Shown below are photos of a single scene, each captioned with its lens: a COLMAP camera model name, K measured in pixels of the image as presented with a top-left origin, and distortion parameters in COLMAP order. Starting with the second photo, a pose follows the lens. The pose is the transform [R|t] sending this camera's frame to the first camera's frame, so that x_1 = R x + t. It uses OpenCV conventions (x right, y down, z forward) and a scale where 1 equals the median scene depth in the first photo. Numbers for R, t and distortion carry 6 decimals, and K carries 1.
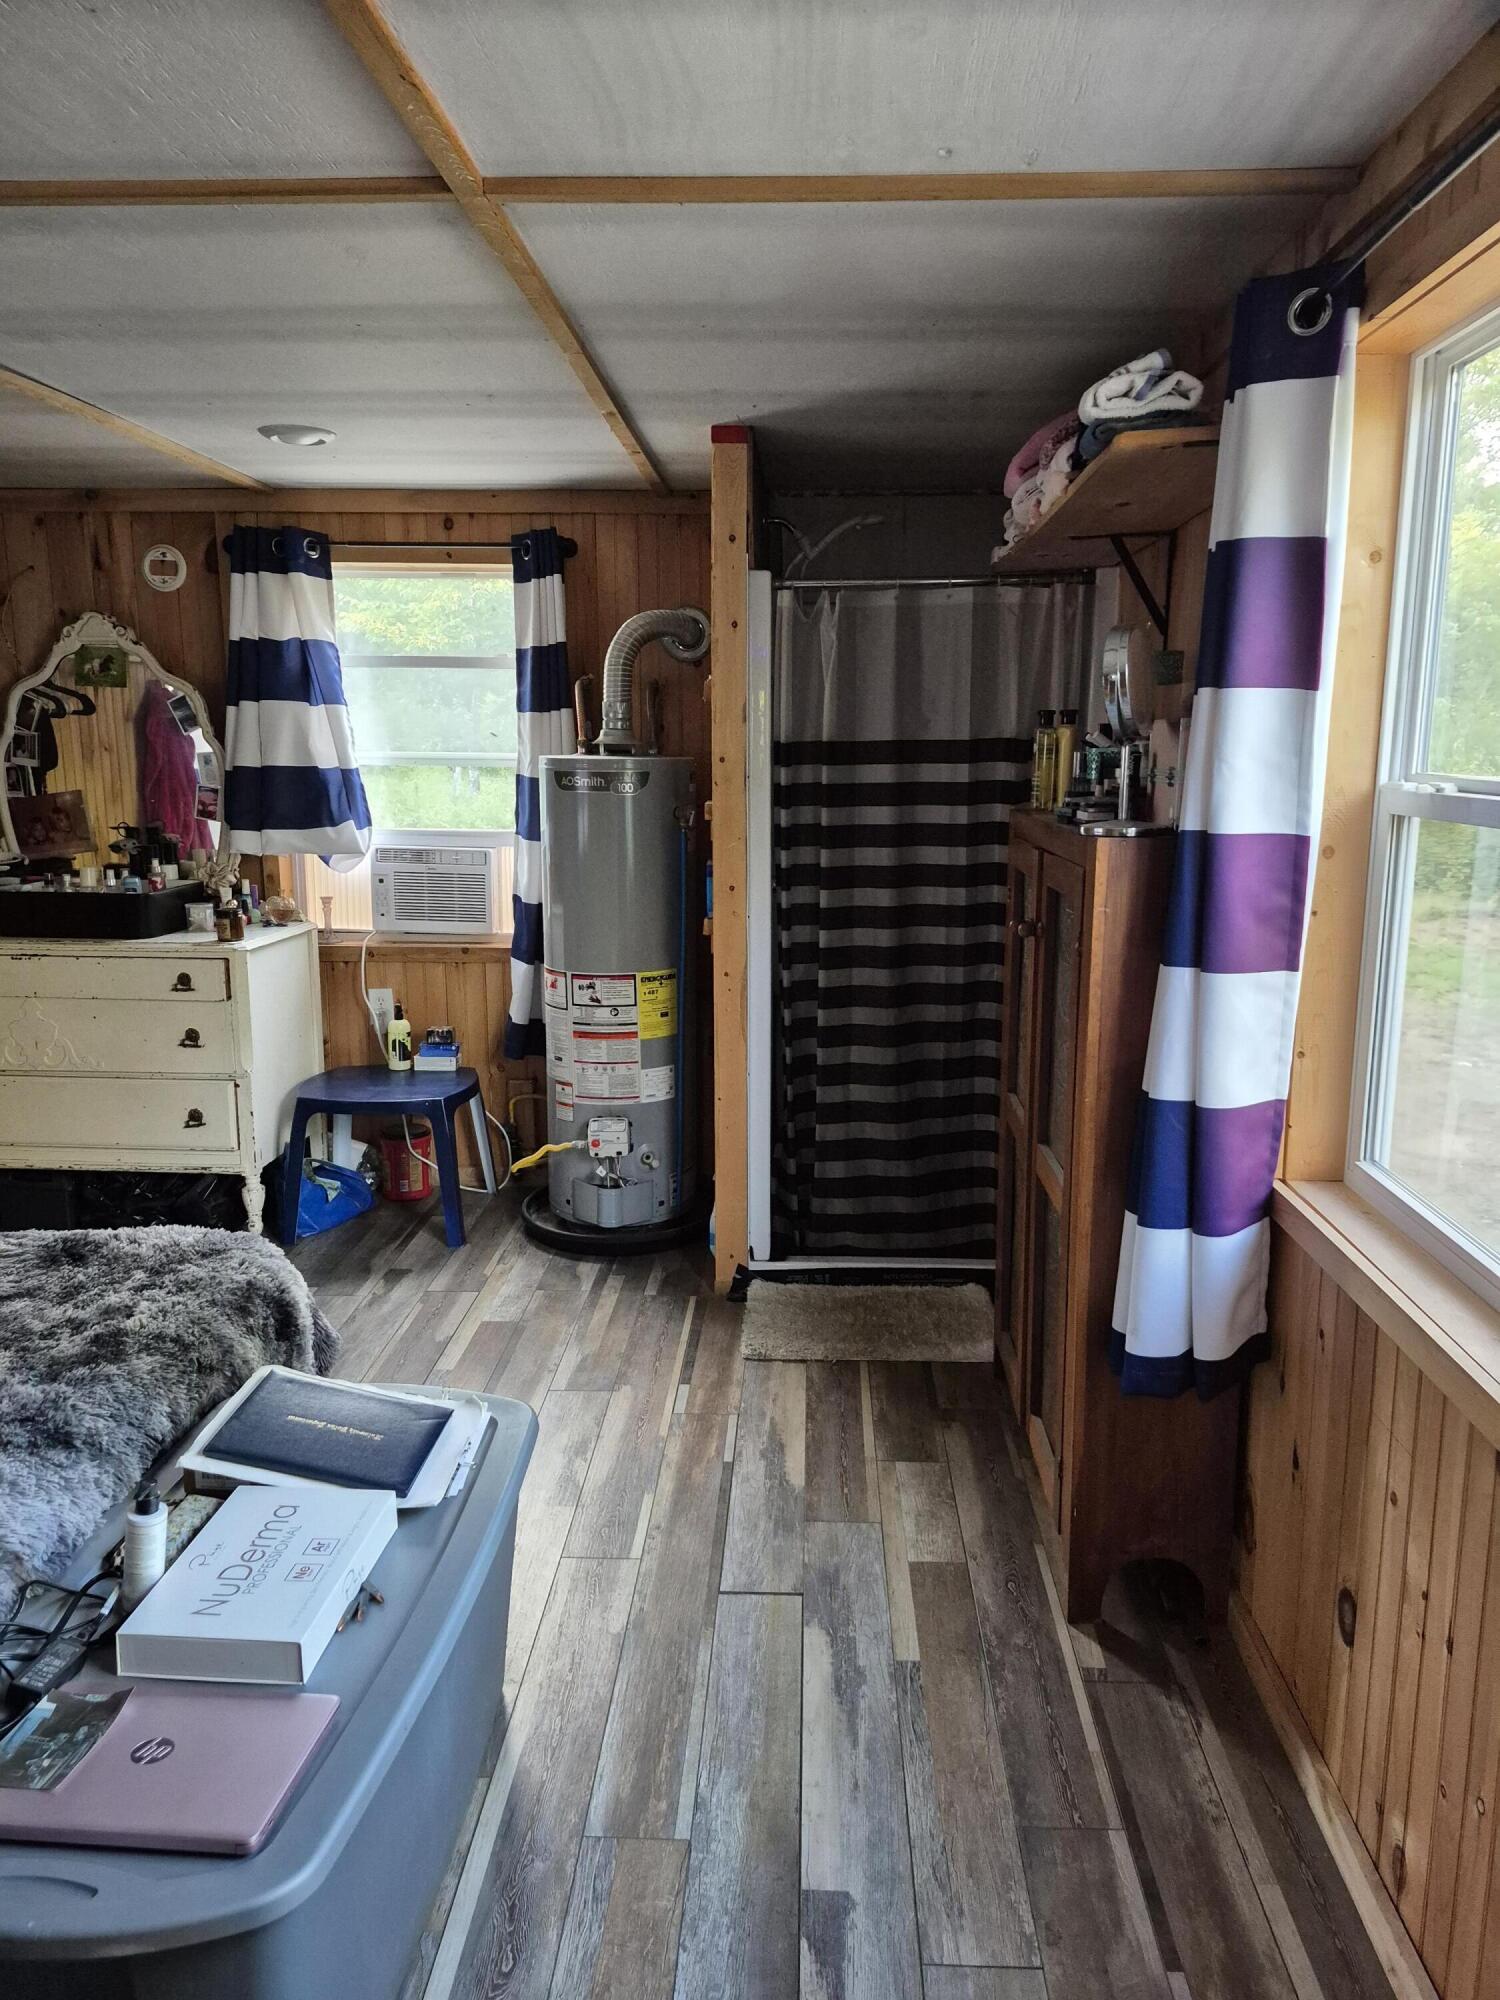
lens RADIAL K [[1364.4, 0, 745.5], [0, 1364.4, 1030.1], [0, 0, 1]] dist [0.075037, -0.097824]
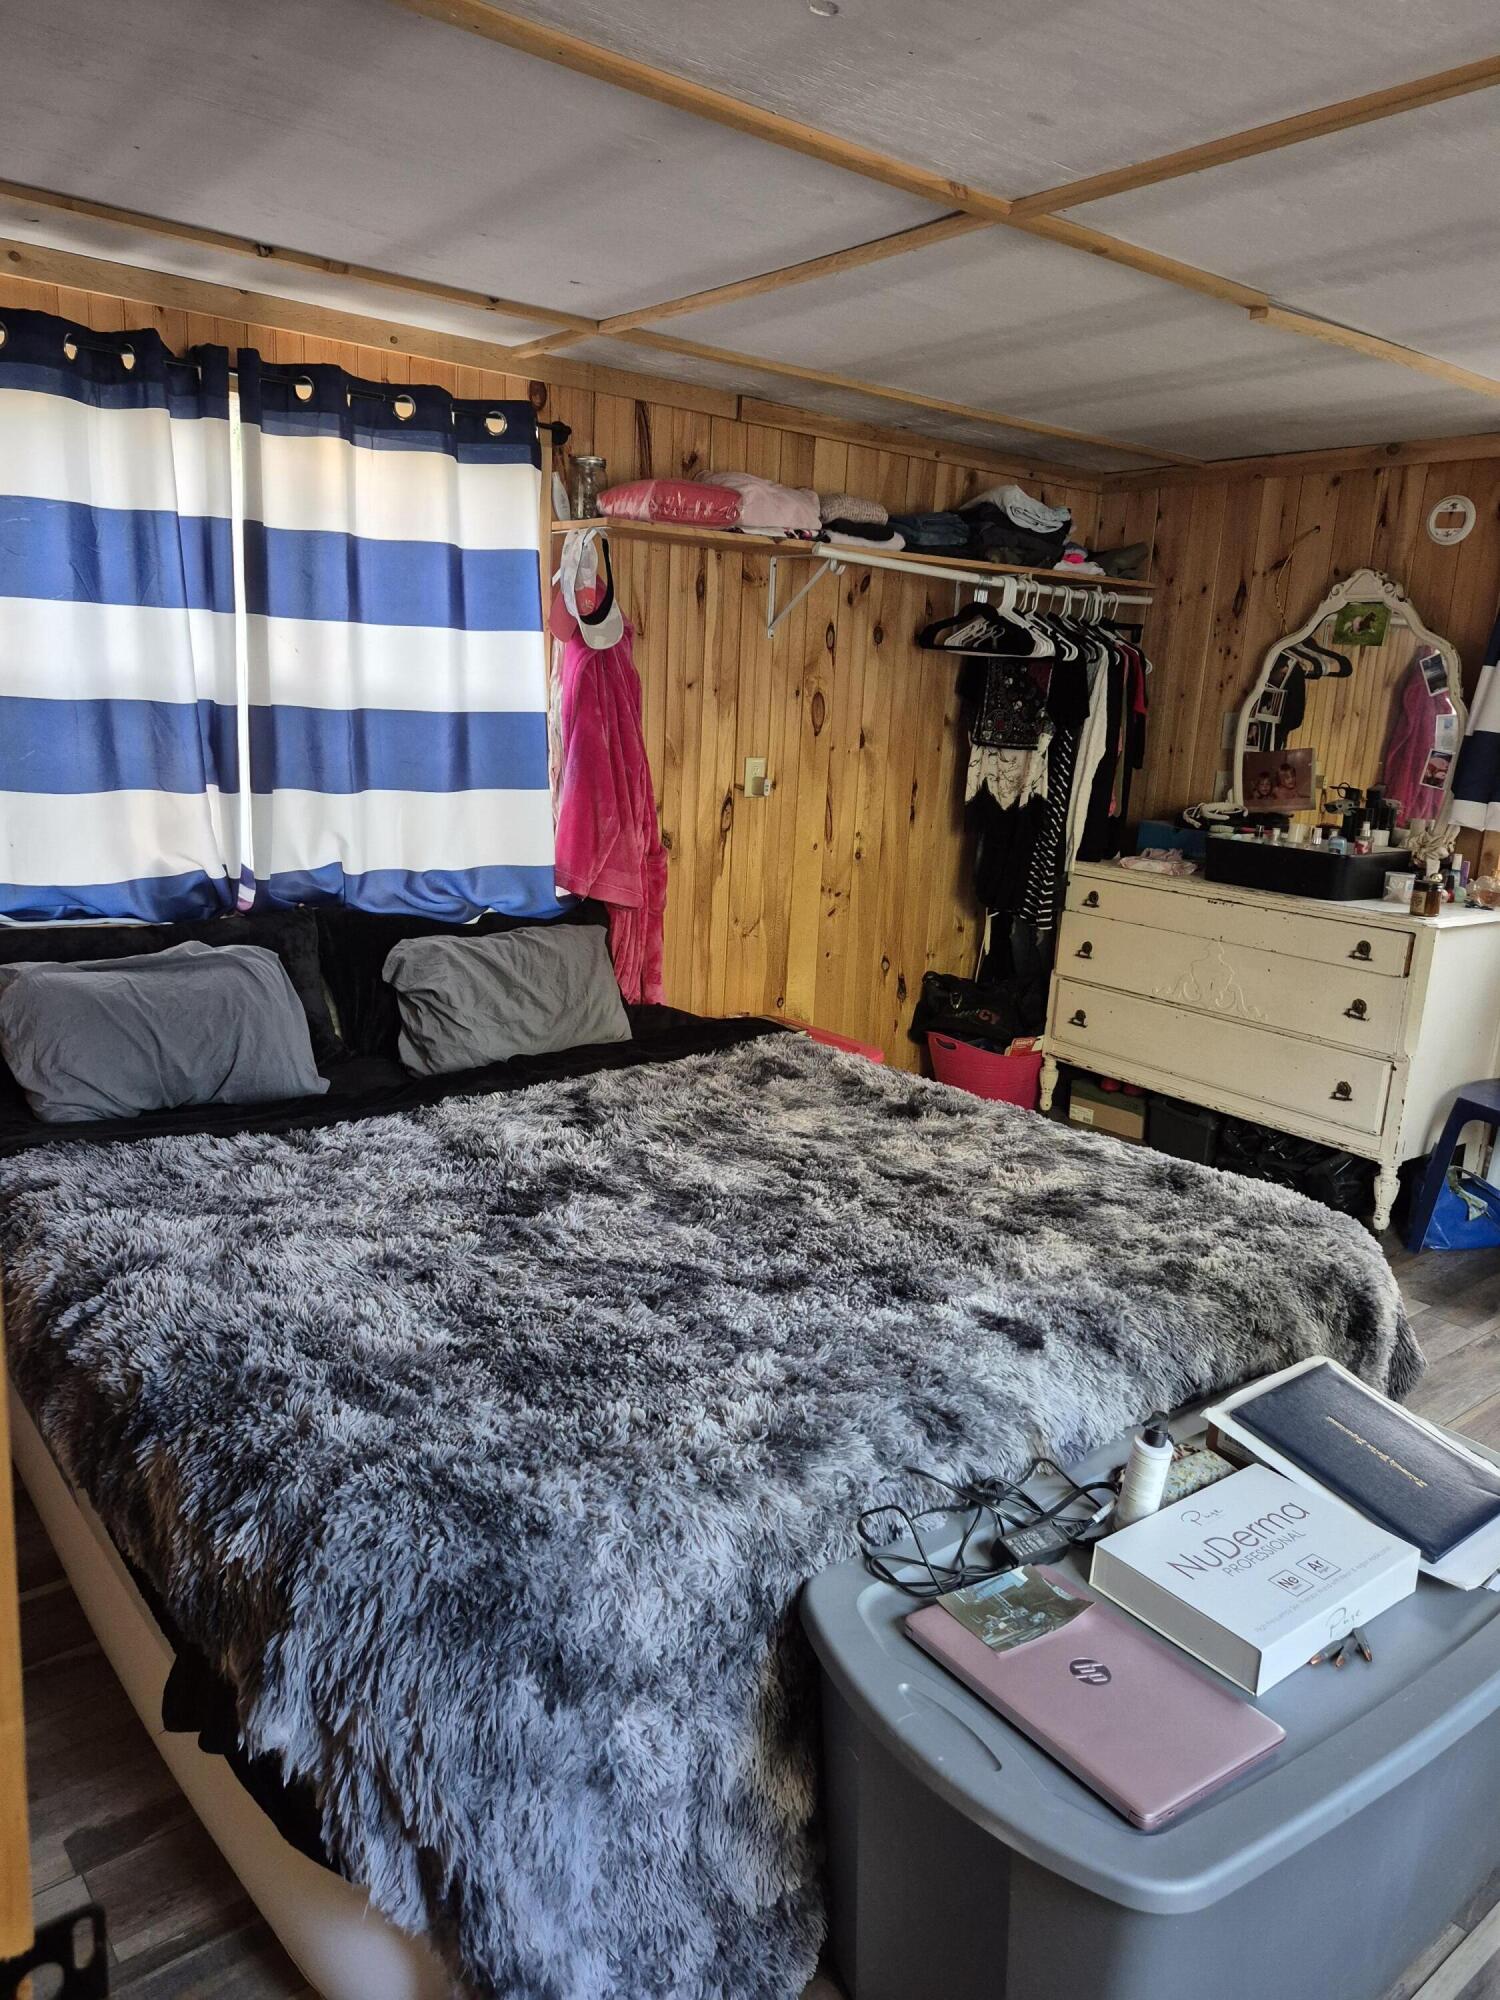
lens RADIAL K [[1353.0, 0, 771.2], [0, 1353.0, 1002.6], [0, 0, 1]] dist [0.073075, -0.095635]
pose [[0.661563, 0.197426, -0.723435, 0.024375], [-0.203237, 0.975819, 0.080446, 0.011263], [0.721824, 0.093808, 0.685690, 0.070195]]
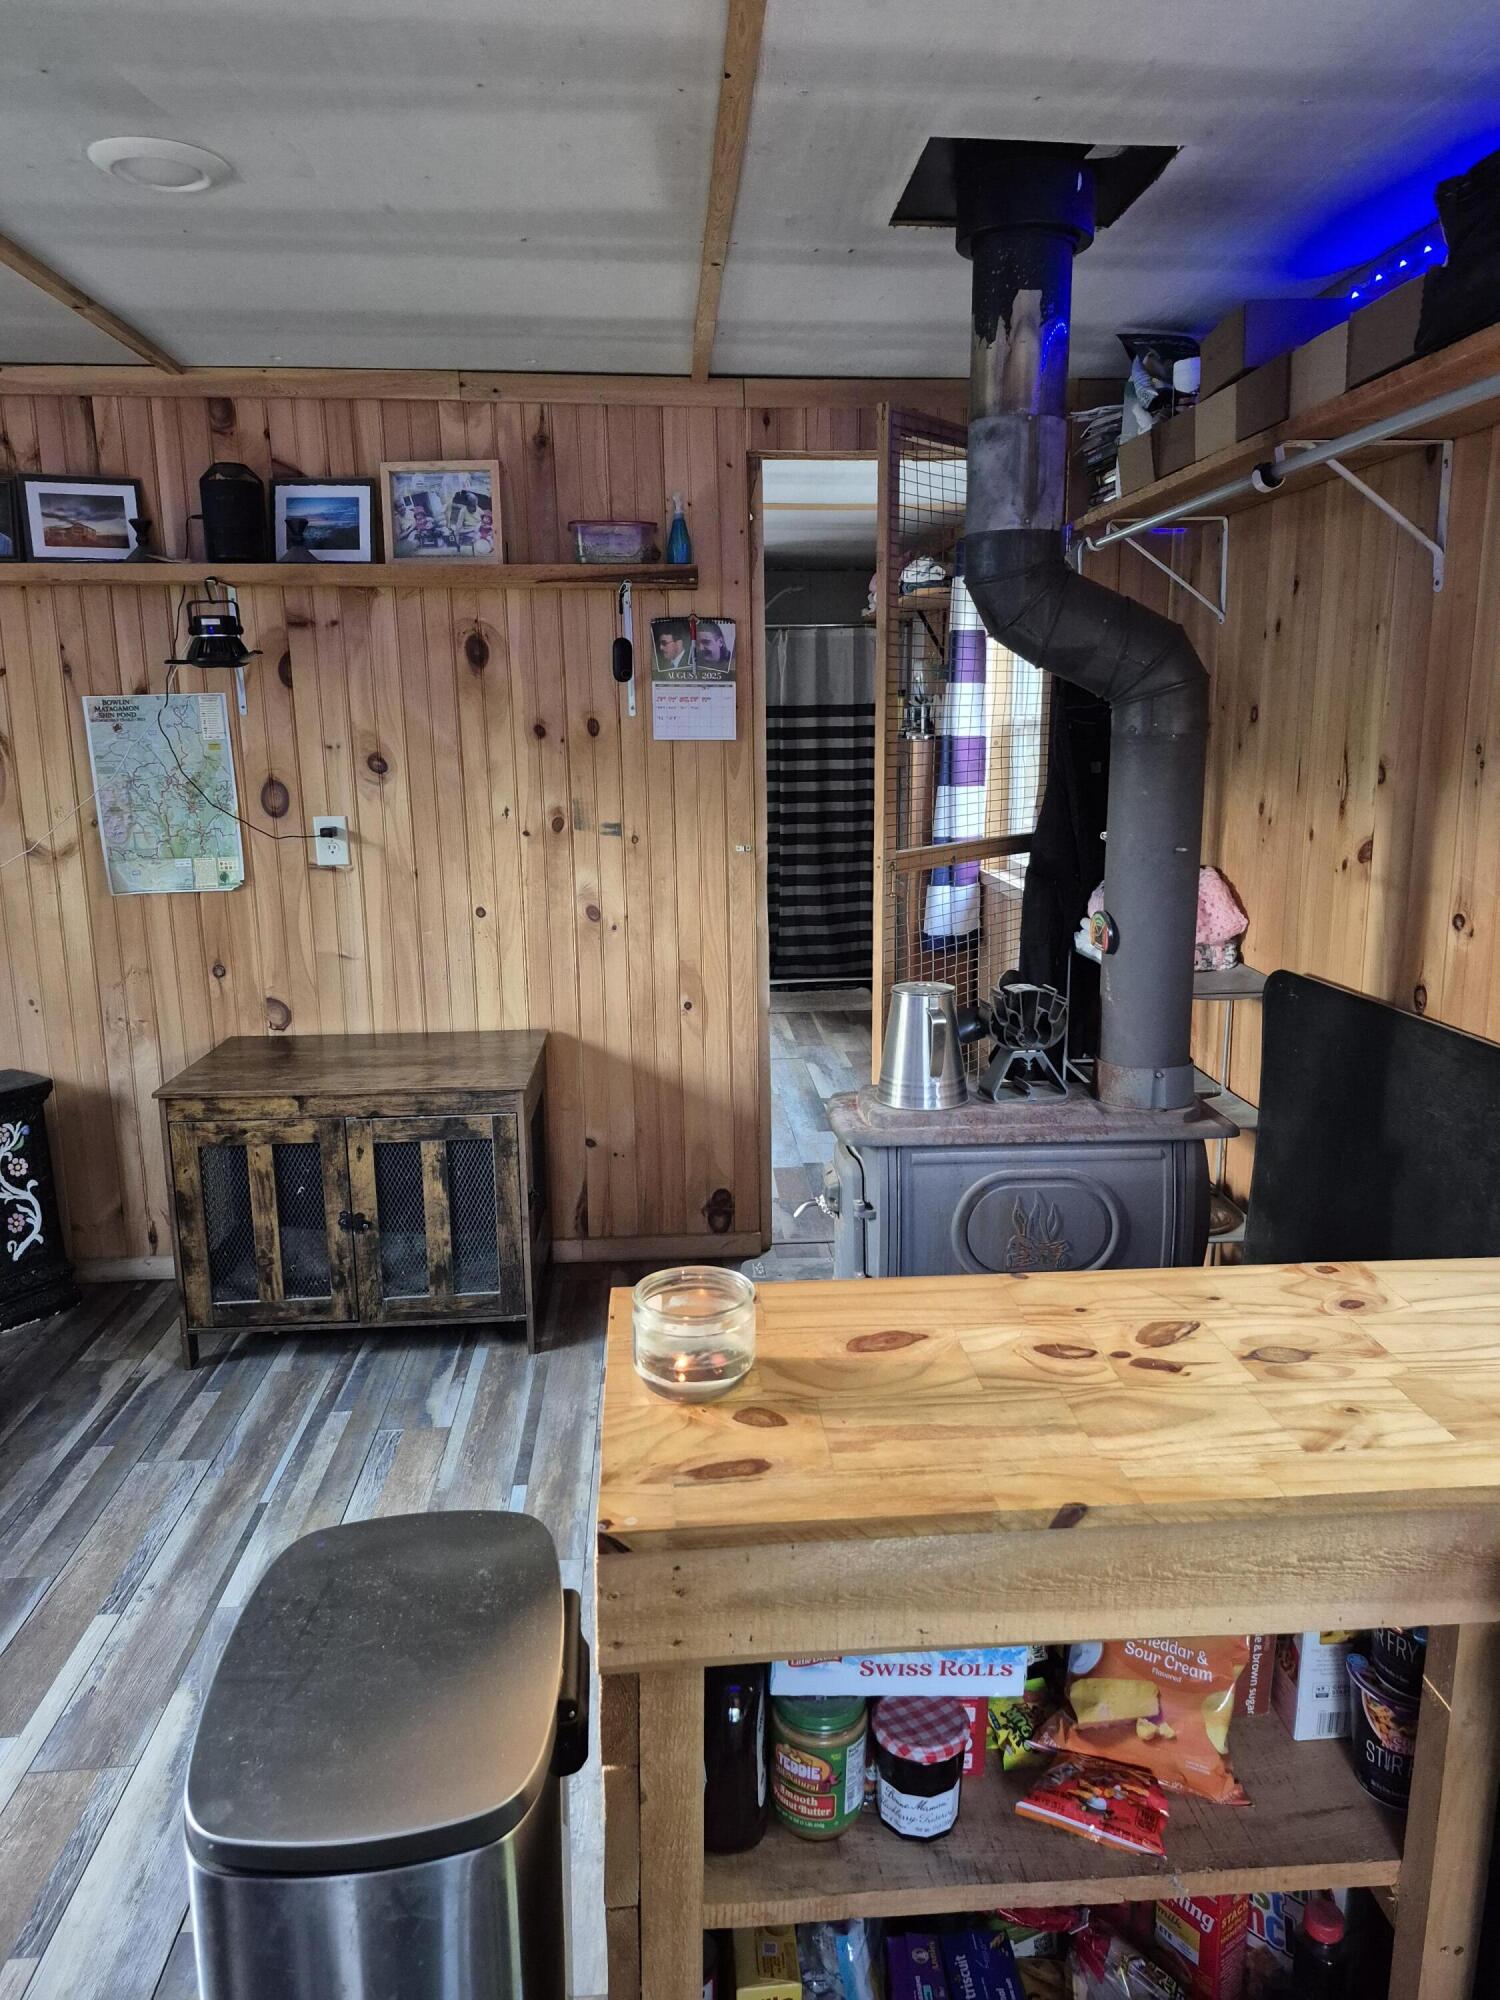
lens RADIAL K [[1353.0, 0, 771.2], [0, 1353.0, 1002.6], [0, 0, 1]] dist [0.073075, -0.095635]
pose [[0.991818, -0.029021, 0.124315, -0.186479], [0.029268, 0.999572, -0.000157, 0.190075], [-0.124258, 0.003794, 0.992243, -0.821713]]
